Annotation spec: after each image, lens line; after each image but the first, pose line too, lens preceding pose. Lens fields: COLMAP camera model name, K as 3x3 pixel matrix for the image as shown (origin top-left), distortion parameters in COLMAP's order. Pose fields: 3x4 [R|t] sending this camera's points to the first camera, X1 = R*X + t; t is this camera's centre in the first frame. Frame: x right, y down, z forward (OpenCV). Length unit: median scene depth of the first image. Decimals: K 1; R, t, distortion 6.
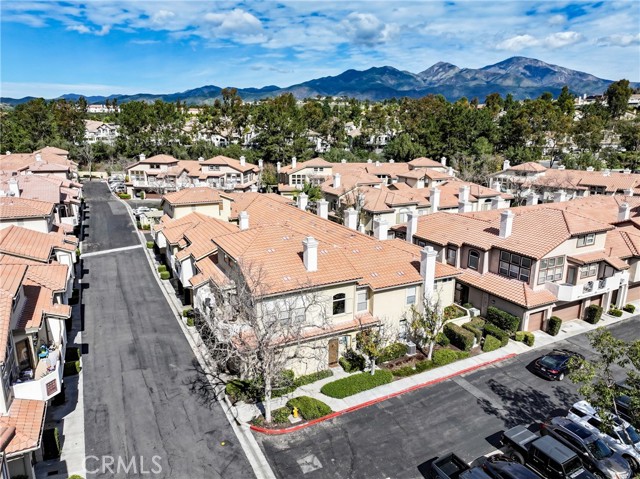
lens RADIAL K [[447.4, 0, 320.9], [0, 447.4, 239.9], [0, 0, 1]] dist [0.013861, 0.000712]
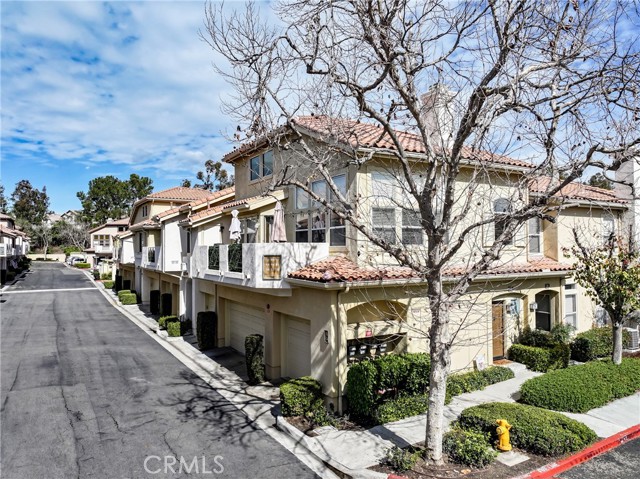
lens RADIAL K [[447.4, 0, 321.0], [0, 447.4, 240.6], [0, 0, 1]] dist [0.013861, 0.000712]
pose [[0.997690, -0.008852, 0.067352, -0.183484], [0.026431, 0.963927, -0.264851, 0.278048], [-0.062578, 0.266019, 0.961934, 0.542633]]
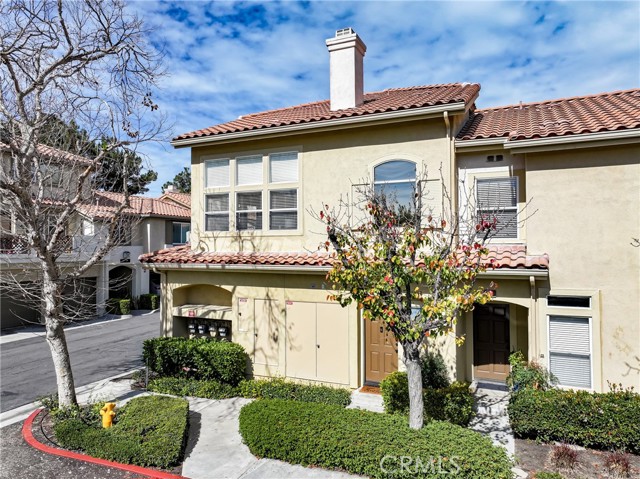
lens RADIAL K [[447.4, 0, 323.0], [0, 447.4, 238.2], [0, 0, 1]] dist [0.013861, 0.000712]
pose [[0.619735, -0.024170, -0.784439, 0.255780], [-0.189175, 0.965453, -0.179202, 0.240395], [0.761670, 0.259454, 0.593753, 0.747541]]
